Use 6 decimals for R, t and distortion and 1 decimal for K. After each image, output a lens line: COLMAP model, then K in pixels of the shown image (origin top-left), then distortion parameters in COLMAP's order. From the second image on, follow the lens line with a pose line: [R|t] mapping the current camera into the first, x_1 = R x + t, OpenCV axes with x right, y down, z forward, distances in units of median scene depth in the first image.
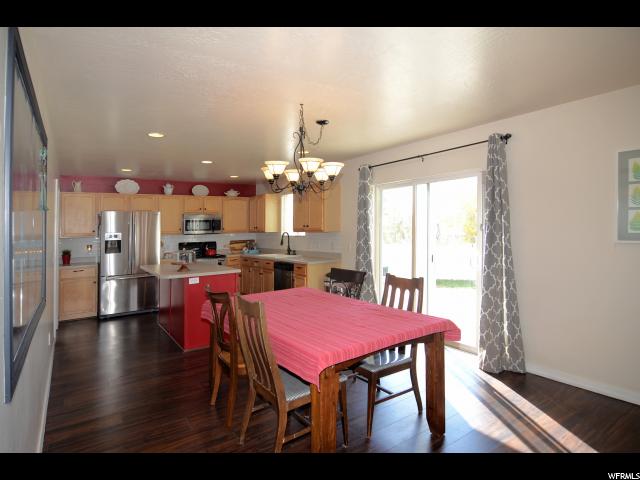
lens RADIAL K [[369.2, 0, 320.7], [0, 369.2, 241.1], [0, 0, 1]] dist [-0.001734, -0.003773]
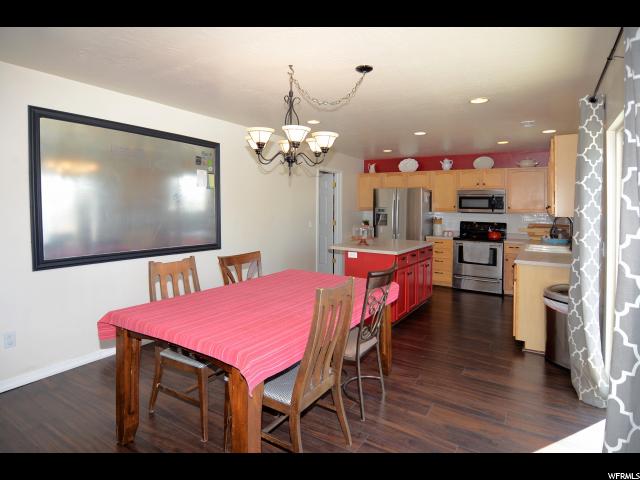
lens RADIAL K [[369.2, 0, 321.5], [0, 369.2, 237.5], [0, 0, 1]] dist [-0.001734, -0.003773]
pose [[0.377080, 0.105418, -0.920162, 0.384037], [-0.059141, 0.994214, 0.089665, -0.019545], [0.924290, 0.020609, 0.381133, 0.348631]]
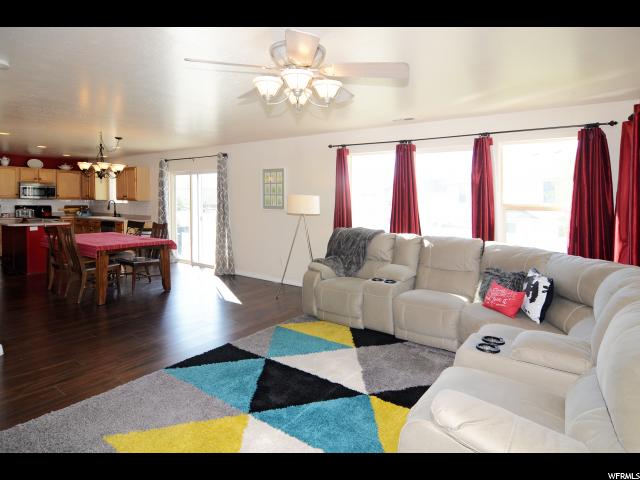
lens RADIAL K [[369.2, 0, 323.0], [0, 369.2, 242.9], [0, 0, 1]] dist [-0.001734, -0.003773]
pose [[0.937484, 0.003084, 0.348016, 0.168001], [-0.028237, 0.997338, 0.067228, 0.020057], [-0.346882, -0.072853, 0.935075, -0.569175]]
